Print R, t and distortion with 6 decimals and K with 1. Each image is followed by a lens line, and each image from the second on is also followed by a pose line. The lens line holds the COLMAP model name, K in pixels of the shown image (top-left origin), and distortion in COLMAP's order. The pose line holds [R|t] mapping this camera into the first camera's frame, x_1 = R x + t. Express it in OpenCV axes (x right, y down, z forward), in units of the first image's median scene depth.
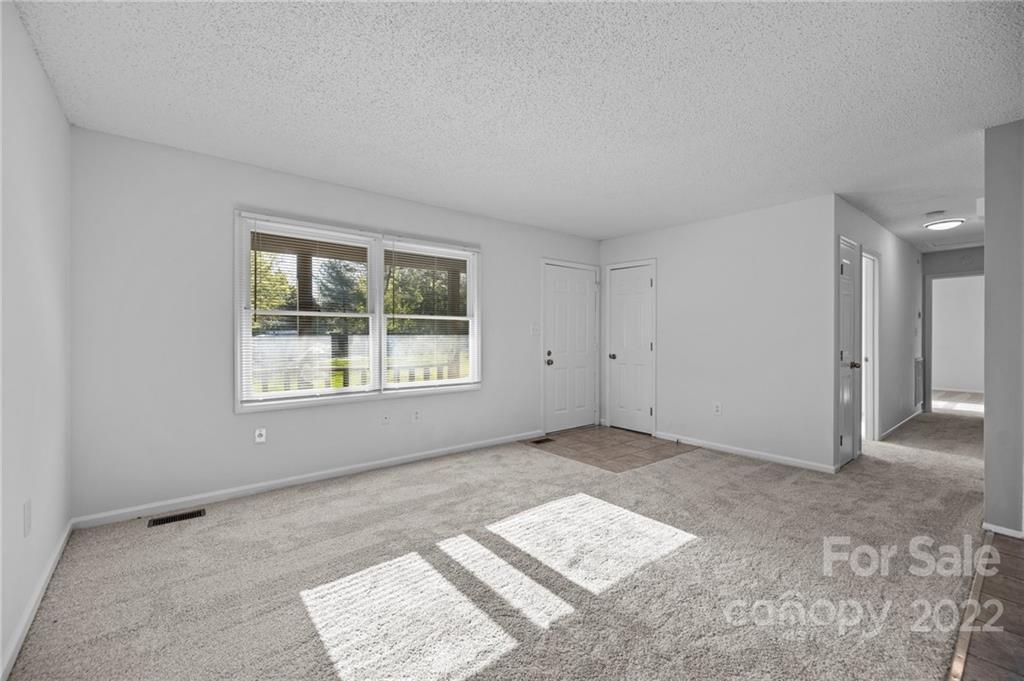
lens RADIAL K [[430.6, 0, 515.2], [0, 430.6, 340.0], [0, 0, 1]] dist [-0.000011, -0.000740]
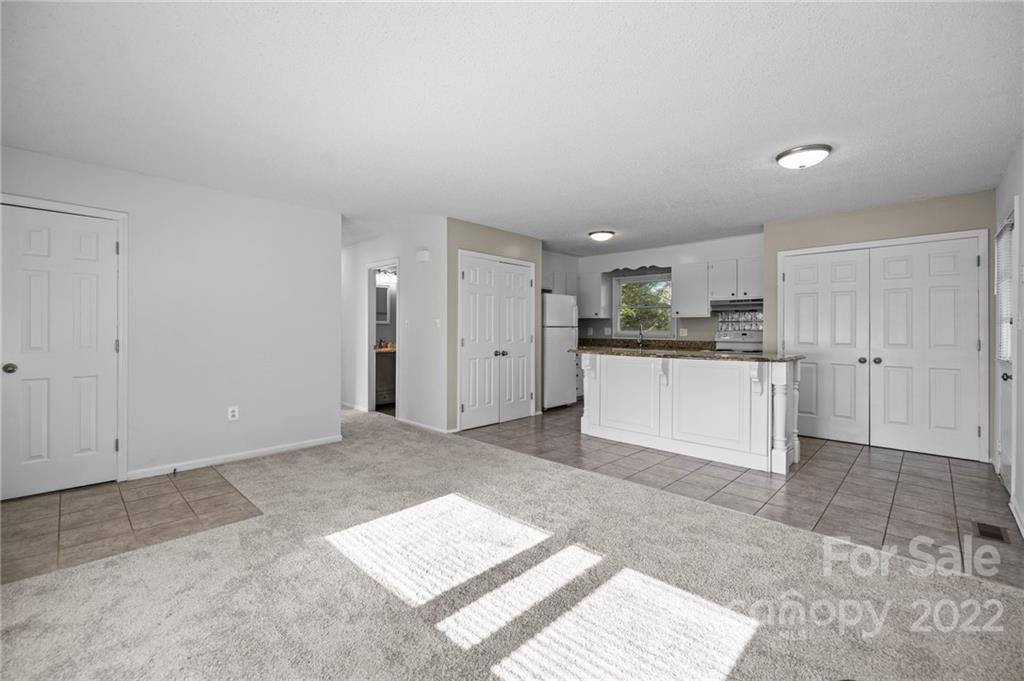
lens RADIAL K [[430.6, 0, 512.5], [0, 430.6, 328.7], [0, 0, 1]] dist [-0.000011, -0.000740]
pose [[-0.114387, 0.000716, 0.993436, -0.543481], [0.010912, 0.999940, 0.000536, -0.004949], [-0.993376, 0.010902, -0.114388, 0.651946]]
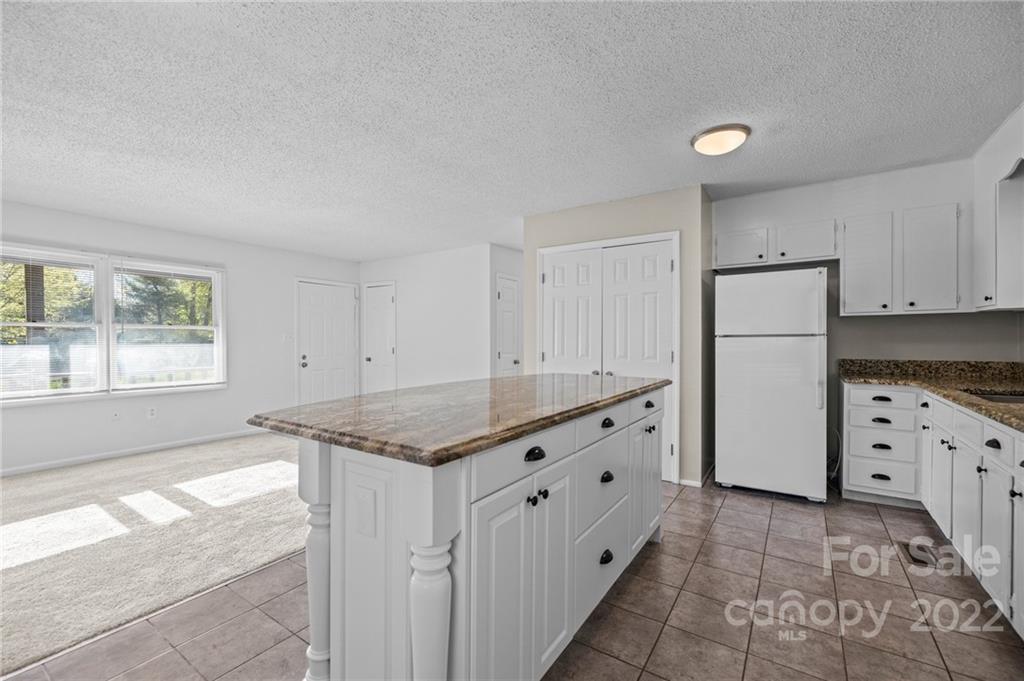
lens RADIAL K [[430.6, 0, 508.3], [0, 430.6, 347.5], [0, 0, 1]] dist [-0.000011, -0.000740]
pose [[0.956973, -0.010110, 0.290002, 0.385307], [0.009311, 0.999948, 0.004136, 0.006388], [-0.290029, -0.001257, 0.957017, -0.415324]]
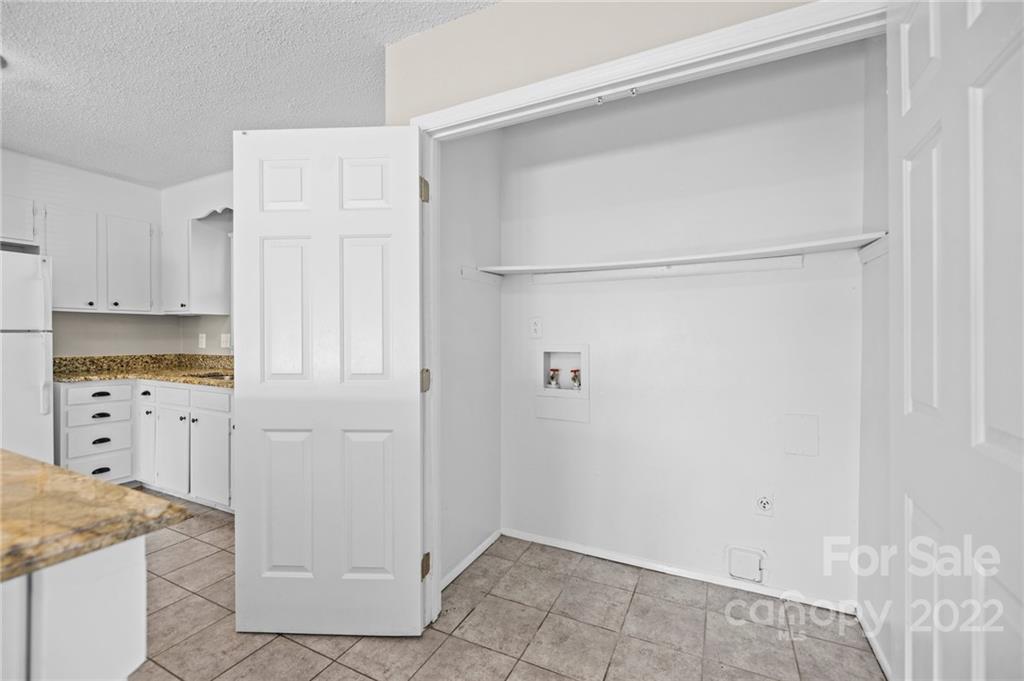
lens RADIAL K [[430.6, 0, 506.7], [0, 430.6, 338.6], [0, 0, 1]] dist [-0.000011, -0.000740]
pose [[-0.409033, -0.006471, 0.912497, 0.211870], [0.010676, 0.999872, 0.011876, 0.003838], [-0.912457, 0.014599, -0.408912, -0.218111]]
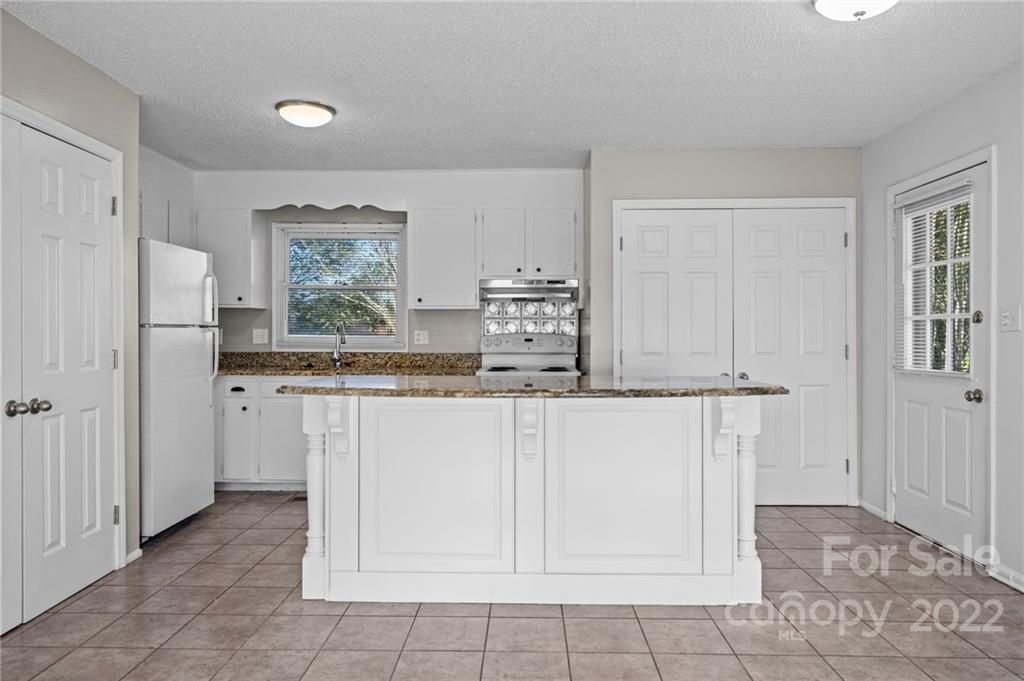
lens RADIAL K [[658.4, 0, 508.0], [0, 658.4, 334.9], [0, 0, 1]] dist [-0.004168, -0.001432]
pose [[-0.757191, -0.002372, 0.653190, 0.046020], [0.009351, 0.999852, 0.014471, -0.005535], [-0.653127, 0.017065, -0.757056, 0.723067]]
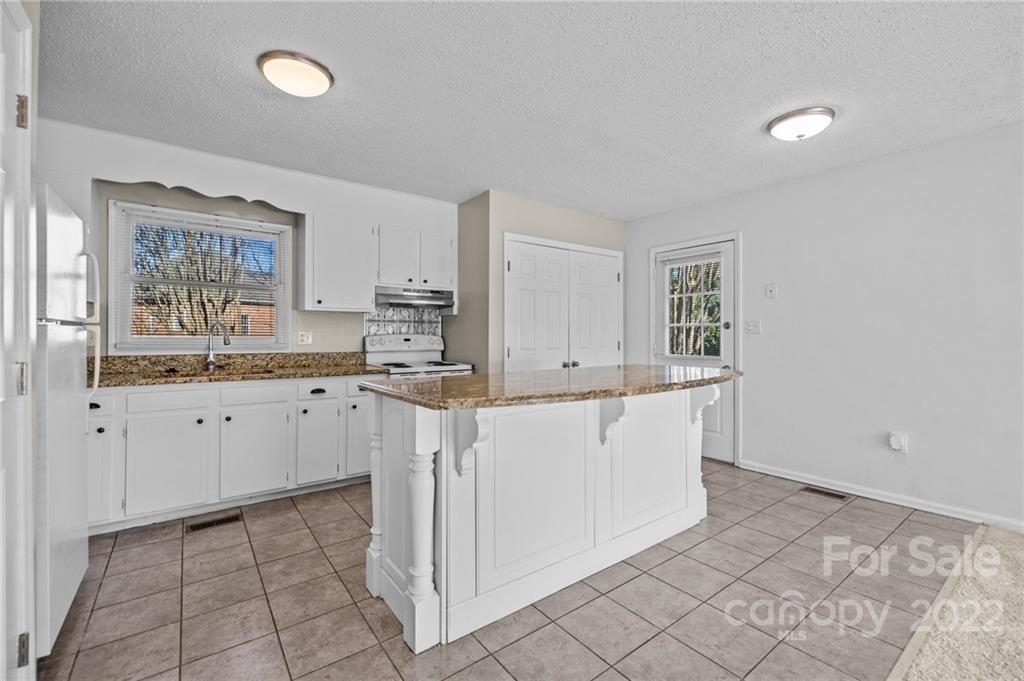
lens RADIAL K [[430.6, 0, 508.1], [0, 430.6, 334.0], [0, 0, 1]] dist [-0.000011, -0.000740]
pose [[-0.998808, -0.001737, 0.048790, 0.628091], [-0.001079, 0.999908, 0.013513, -0.003411], [-0.048809, 0.013444, -0.998718, 0.710035]]
